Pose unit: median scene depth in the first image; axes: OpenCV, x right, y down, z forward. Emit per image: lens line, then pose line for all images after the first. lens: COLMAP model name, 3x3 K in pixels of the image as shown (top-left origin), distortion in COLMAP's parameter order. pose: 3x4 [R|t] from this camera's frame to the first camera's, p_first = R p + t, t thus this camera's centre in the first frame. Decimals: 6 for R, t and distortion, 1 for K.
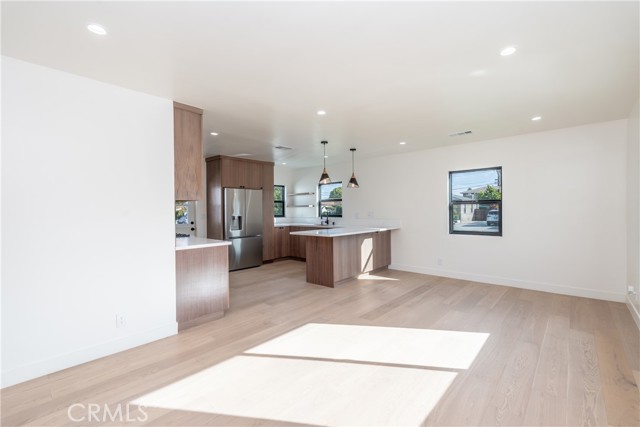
lens RADIAL K [[281.6, 0, 328.9], [0, 281.6, 211.2], [0, 0, 1]] dist [-0.006819, 0.000902]
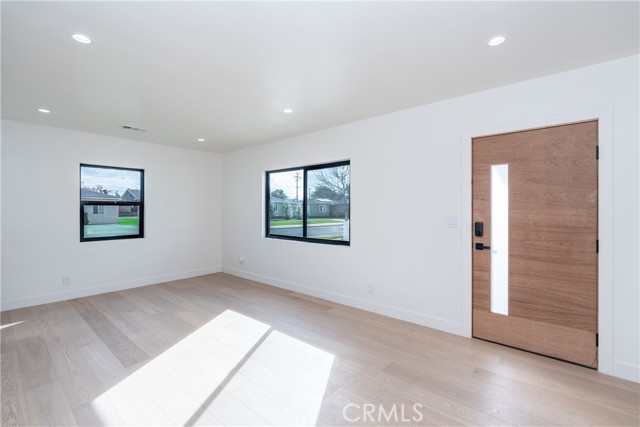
lens RADIAL K [[281.6, 0, 318.7], [0, 281.6, 211.6], [0, 0, 1]] dist [-0.006819, 0.000902]
pose [[-0.012693, 0.004592, 0.999909, -0.337114], [0.000737, 0.999989, -0.004583, -0.000968], [-0.999919, 0.000679, -0.012696, 0.304675]]
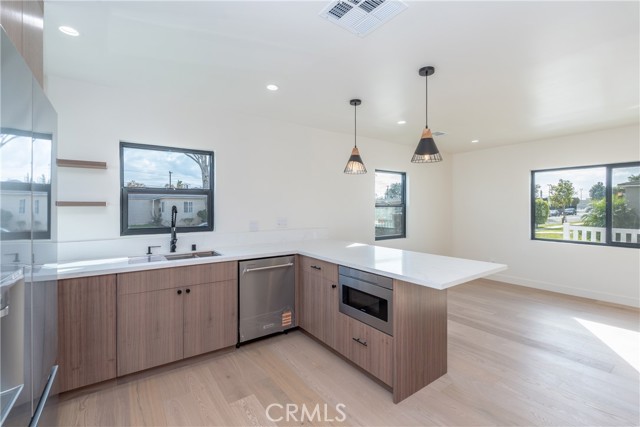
lens RADIAL K [[281.6, 0, 319.7], [0, 281.6, 210.8], [0, 0, 1]] dist [-0.006819, 0.000902]
pose [[0.227582, -0.005867, 0.973741, -0.410699], [0.000924, 0.999983, 0.005809, -0.015272], [-0.973758, -0.000422, 0.227584, 0.869763]]
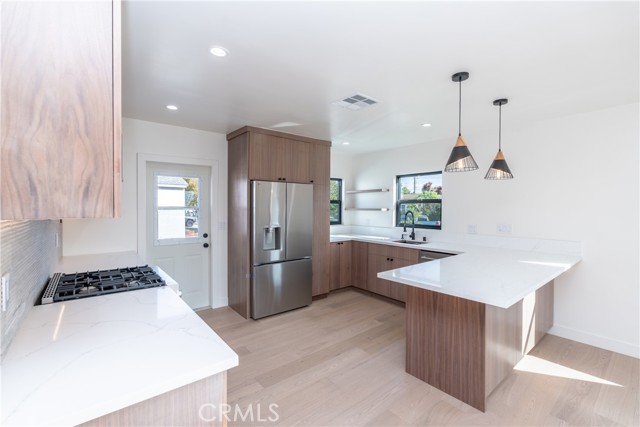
lens RADIAL K [[281.6, 0, 323.1], [0, 281.6, 209.5], [0, 0, 1]] dist [-0.006819, 0.000902]
pose [[0.987259, 0.014385, -0.158469, -0.127961], [-0.013386, 0.999883, 0.007371, -0.027005], [0.158557, -0.005156, 0.987336, 0.430397]]
